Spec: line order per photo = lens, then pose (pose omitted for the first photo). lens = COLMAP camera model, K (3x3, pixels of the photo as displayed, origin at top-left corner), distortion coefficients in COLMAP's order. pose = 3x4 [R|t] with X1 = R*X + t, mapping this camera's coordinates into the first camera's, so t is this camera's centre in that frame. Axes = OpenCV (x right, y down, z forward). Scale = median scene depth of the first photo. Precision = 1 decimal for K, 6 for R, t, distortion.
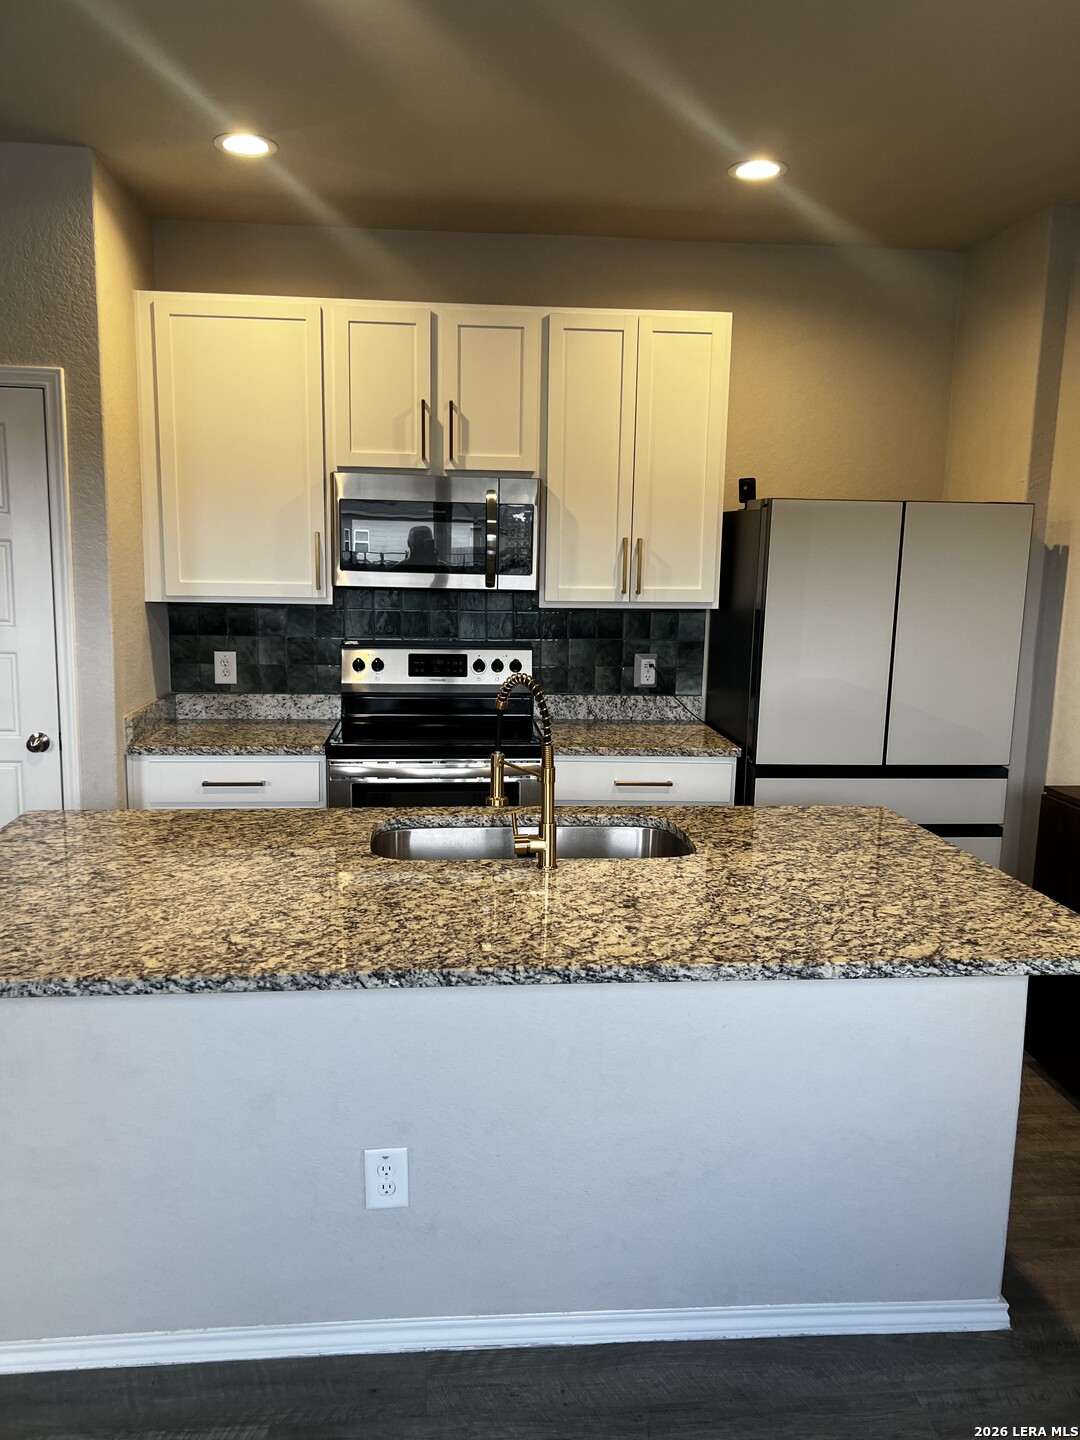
lens RADIAL K [[1101.0, 0, 542.8], [0, 1101.0, 706.8], [0, 0, 1]] dist [0.005396, -0.000358]
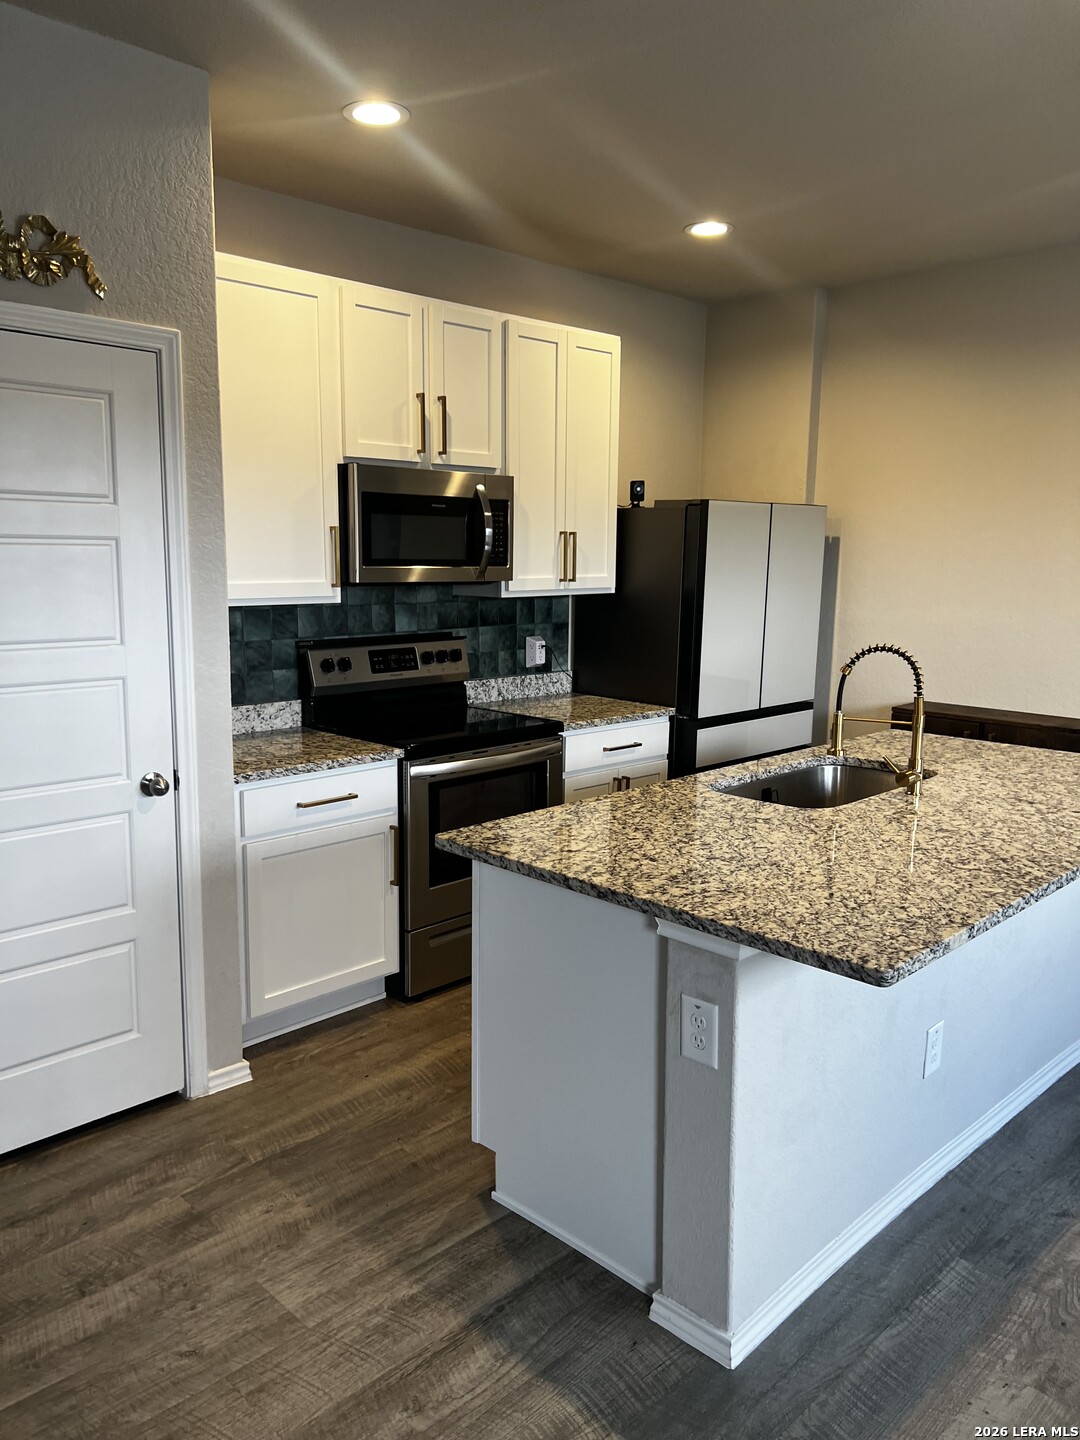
lens RADIAL K [[1086.1, 0, 540.0], [0, 1086.1, 720.0], [0, 0, 1]] dist [-0.002214, -0.004790]
pose [[0.778300, -0.109948, 0.618192, -0.657698], [0.093949, 0.993858, 0.058481, -0.031822], [-0.620825, 0.012563, 0.783849, 0.165731]]
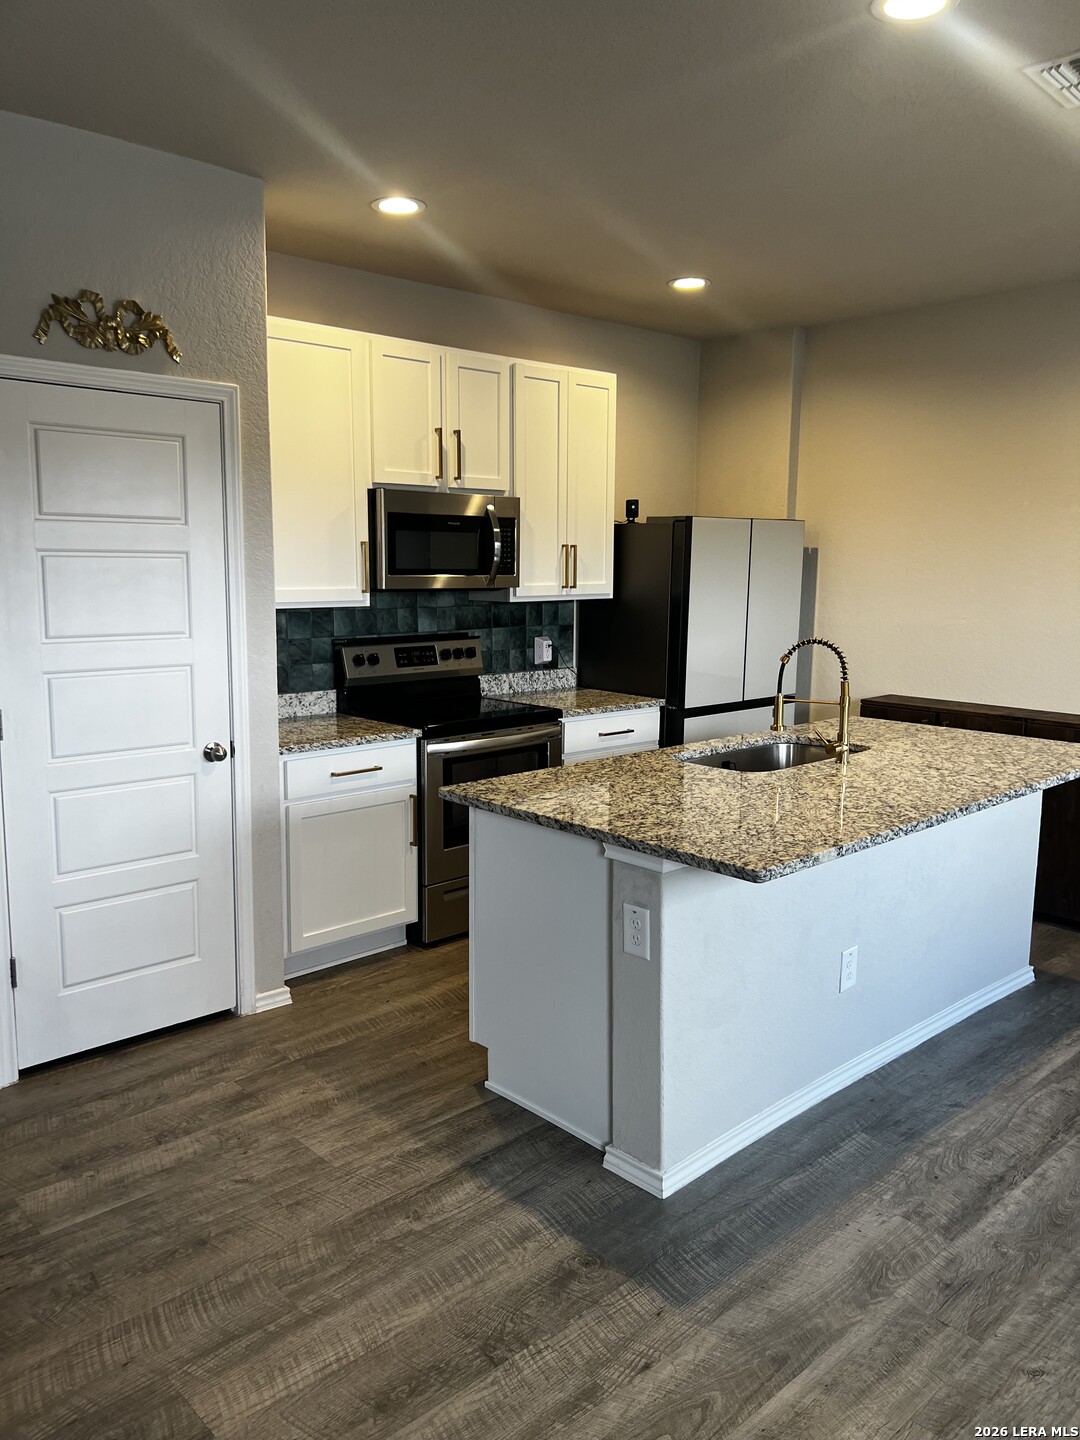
lens RADIAL K [[1080.8, 0, 544.8], [0, 1080.8, 702.7], [0, 0, 1]] dist [-0.002486, -0.003366]
pose [[0.797308, -0.094057, 0.596199, -0.722989], [0.094330, 0.995063, 0.030833, -0.012956], [-0.596156, 0.031656, 0.802245, 0.021978]]
